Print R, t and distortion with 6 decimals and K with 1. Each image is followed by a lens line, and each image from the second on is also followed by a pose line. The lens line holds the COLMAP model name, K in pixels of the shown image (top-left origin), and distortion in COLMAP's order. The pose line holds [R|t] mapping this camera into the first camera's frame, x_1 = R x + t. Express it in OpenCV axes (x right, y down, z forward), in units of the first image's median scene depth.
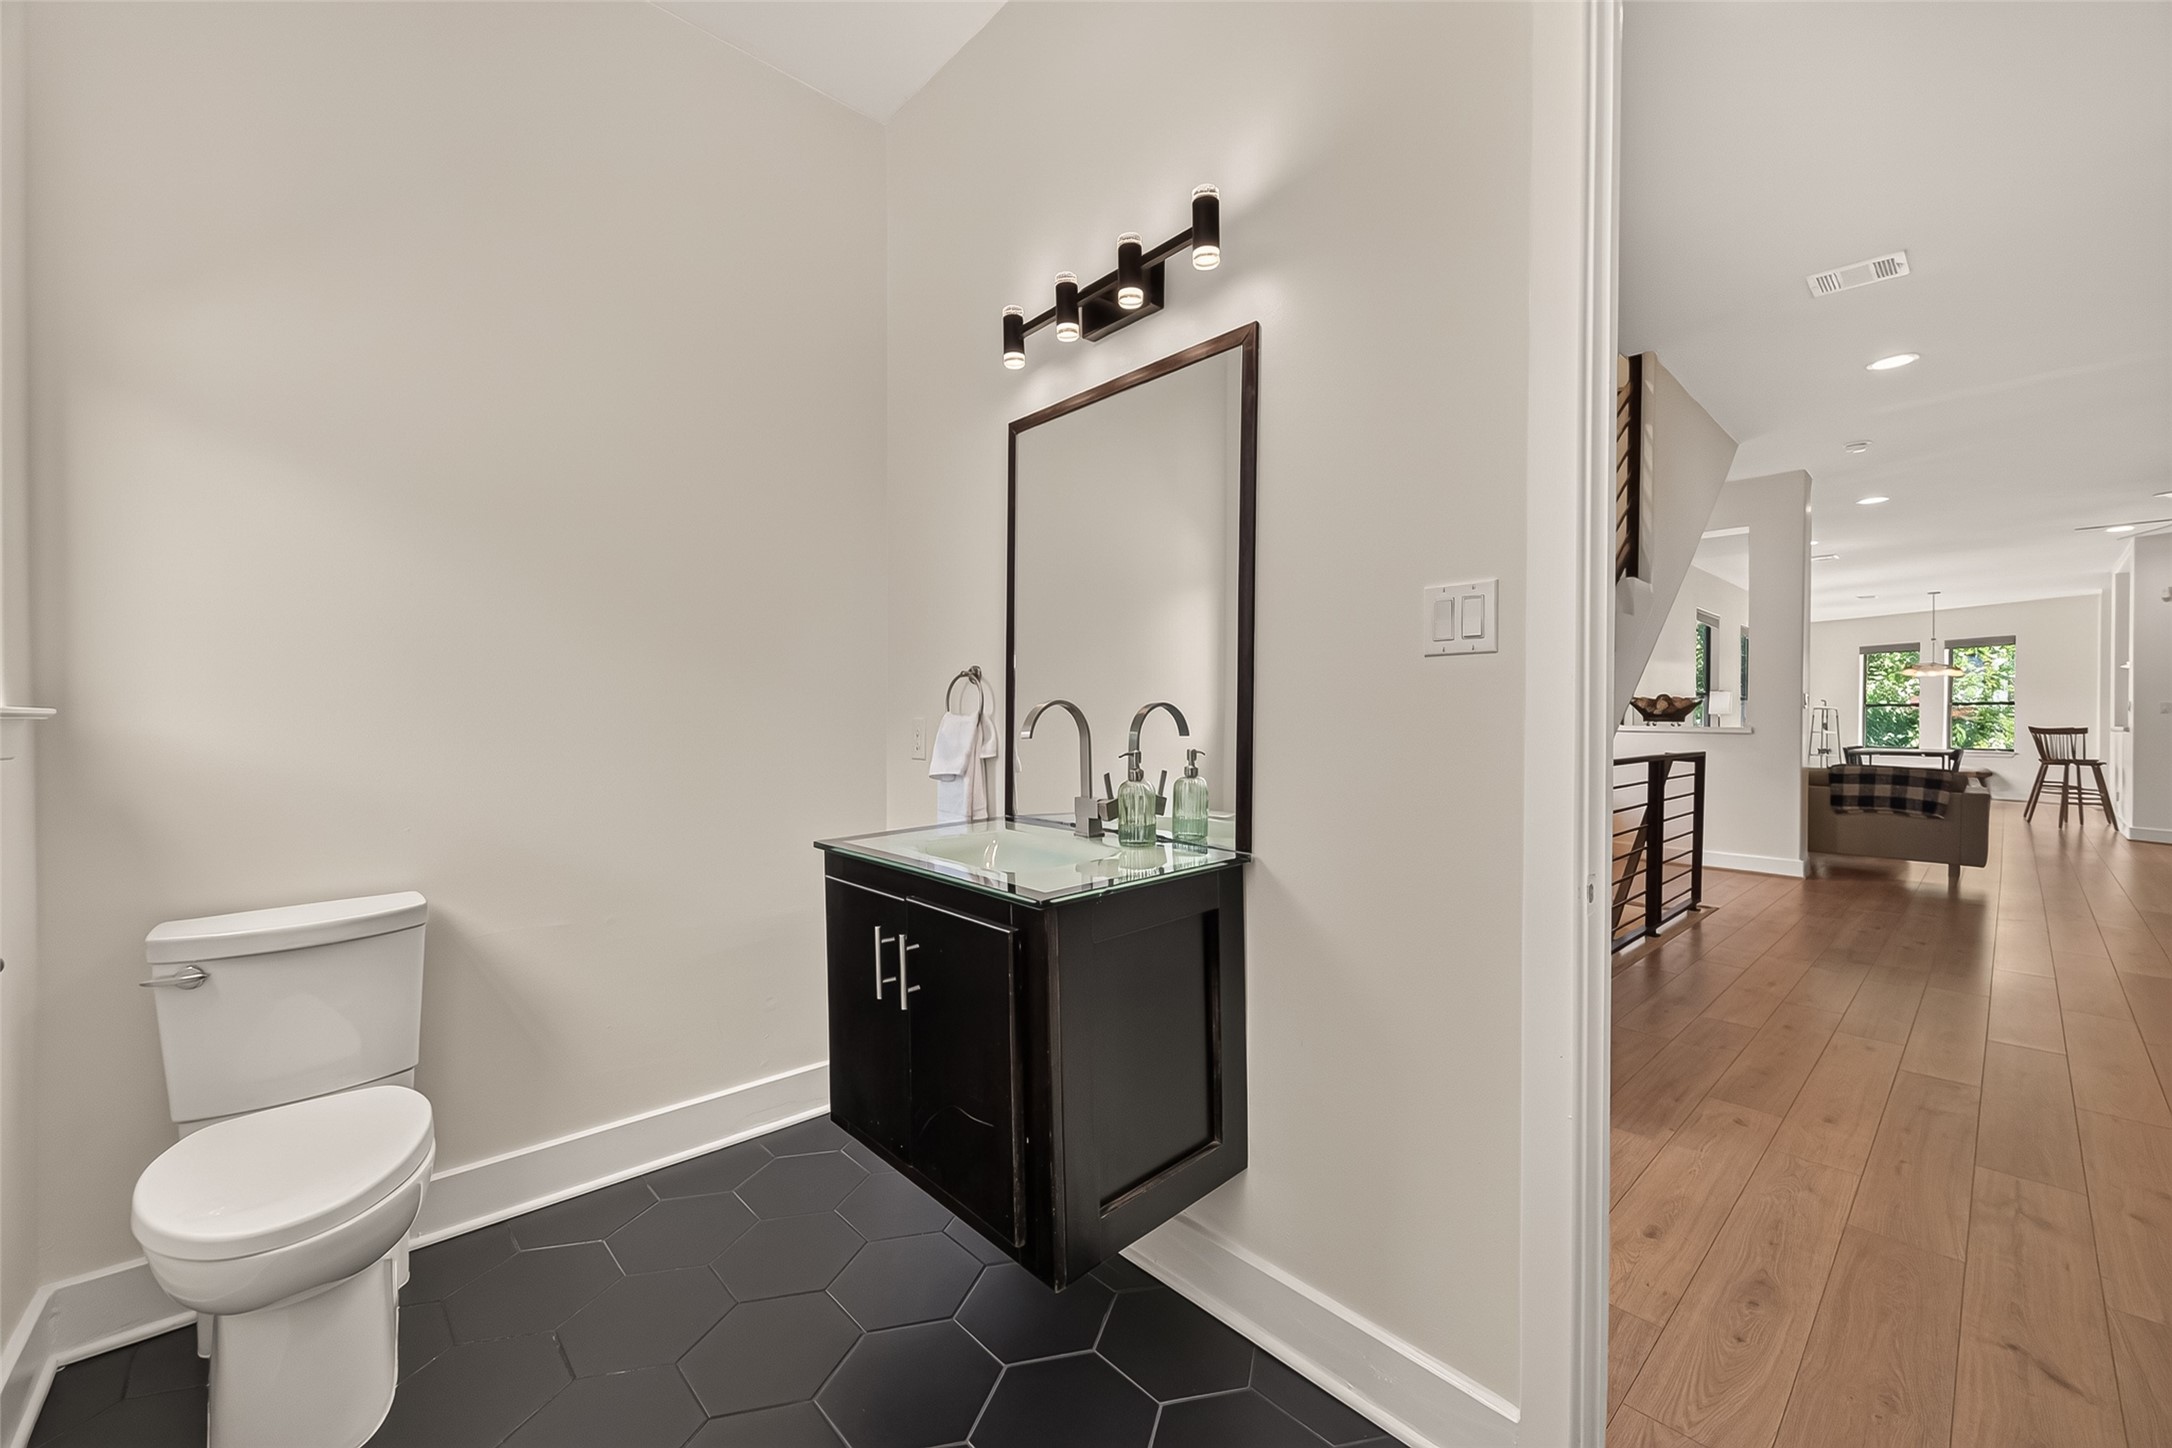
lens RADIAL K [[845.9, 0, 1086.0], [0, 845.9, 724.0], [0, 0, 1]] dist [0.001581, 0.000091]
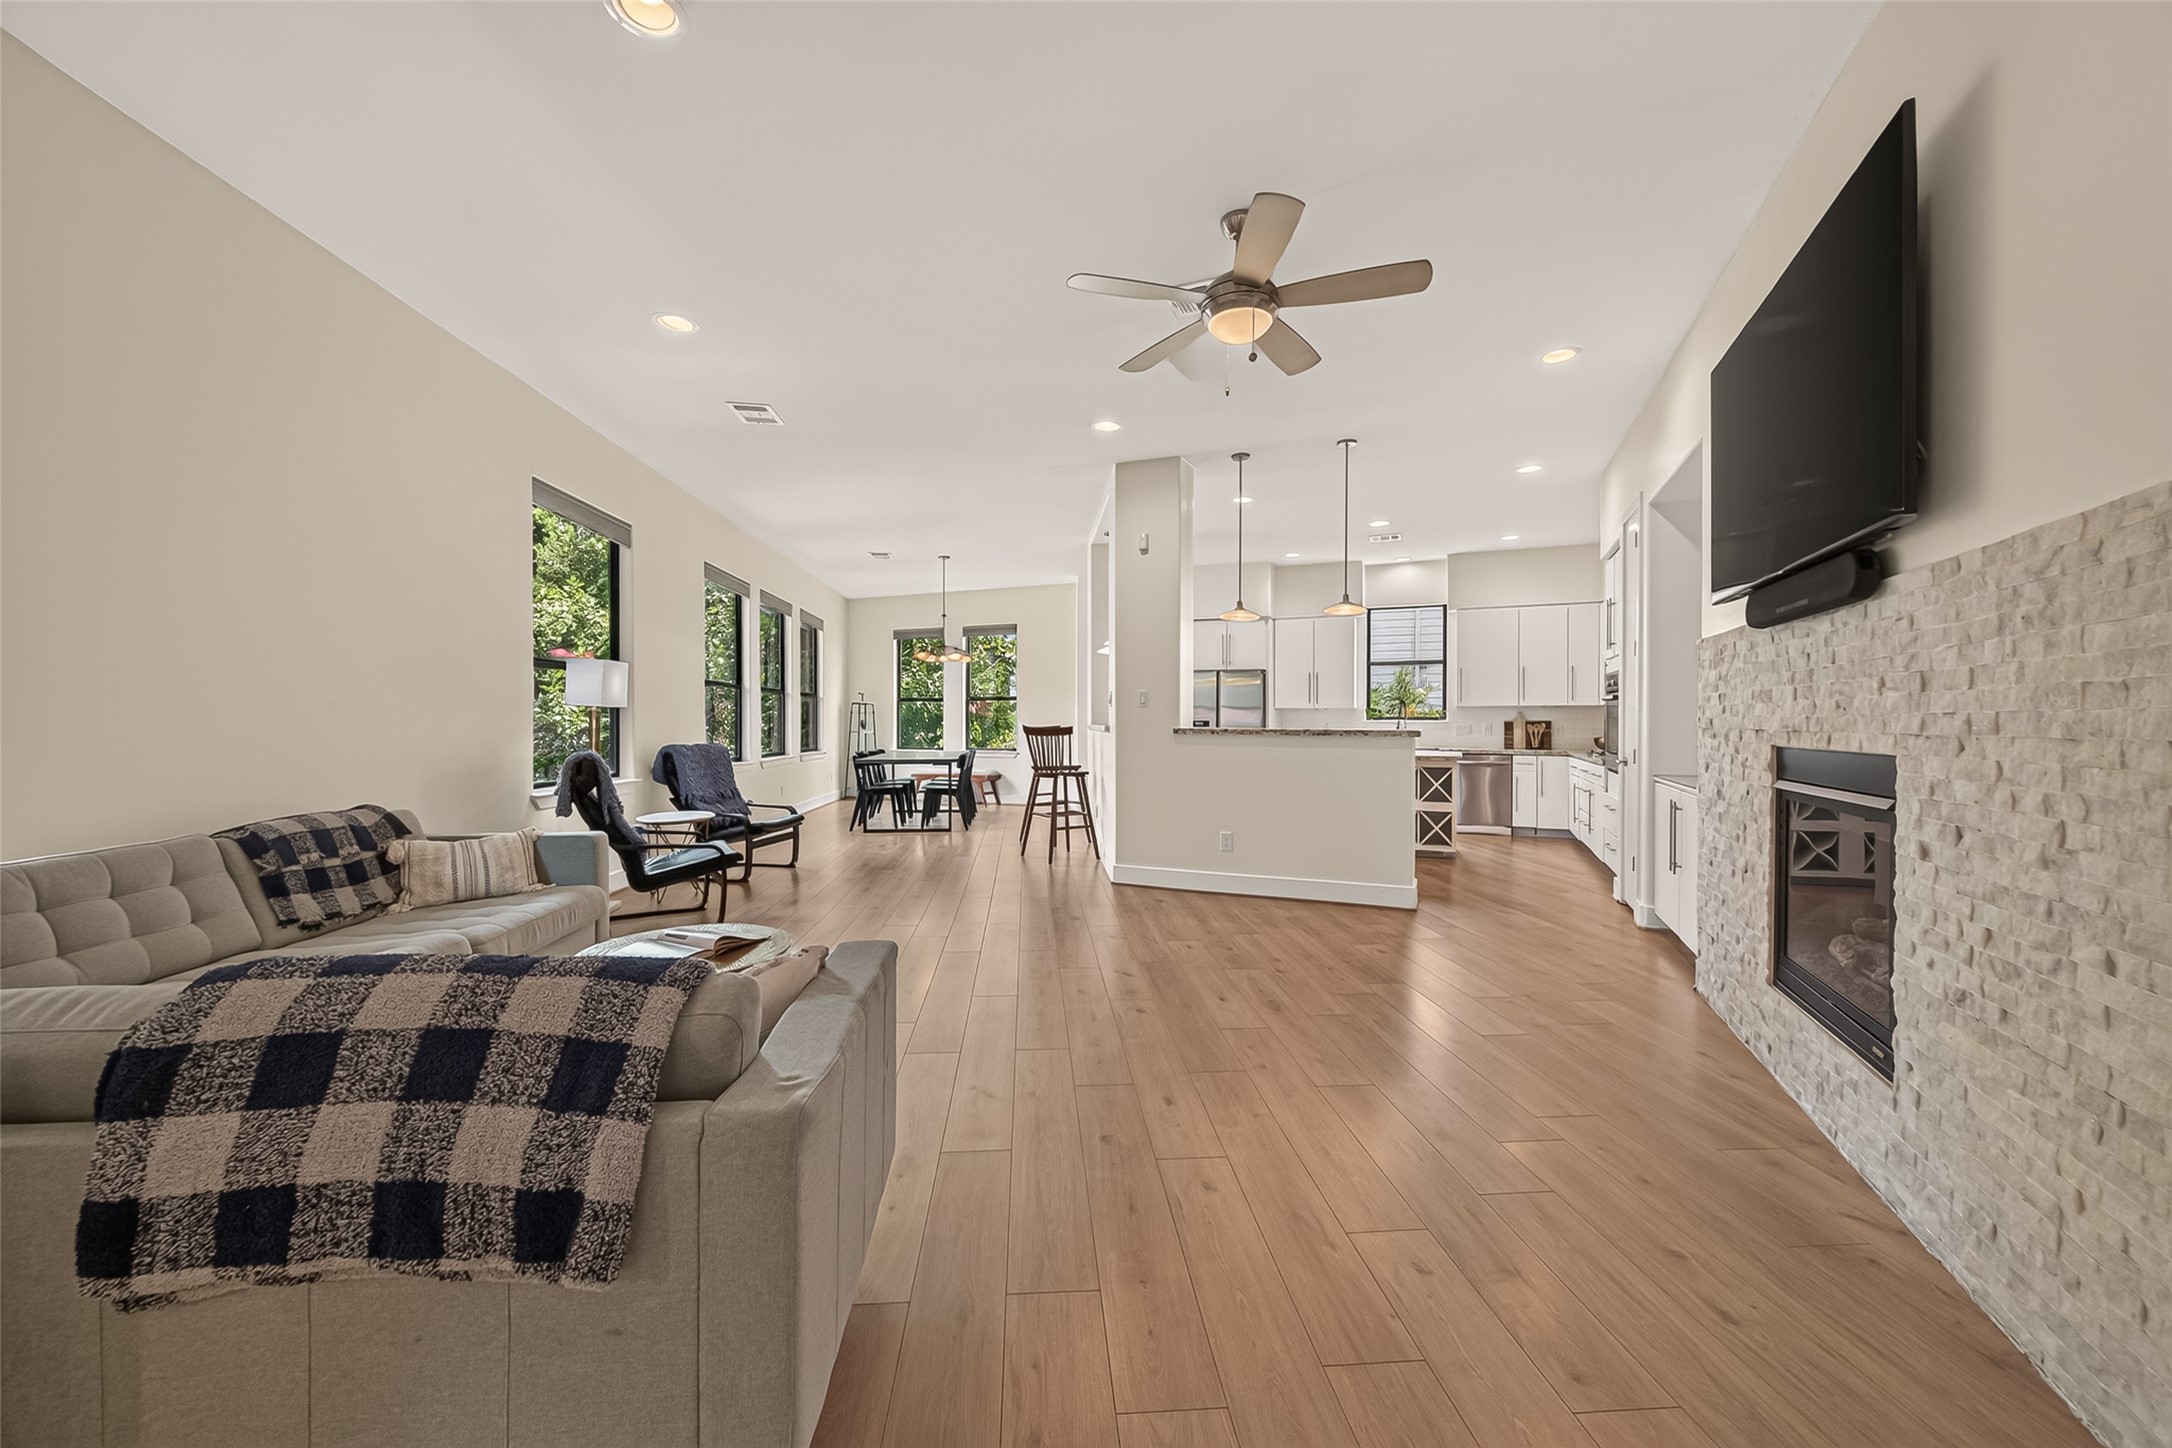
lens RADIAL K [[845.9, 0, 1086.0], [0, 845.9, 724.0], [0, 0, 1]] dist [0.001581, 0.000091]
pose [[0.623651, -0.009496, 0.781645, 0.560850], [0.007489, 0.999953, 0.006173, -0.002242], [-0.781667, 0.002004, 0.623693, 0.487296]]
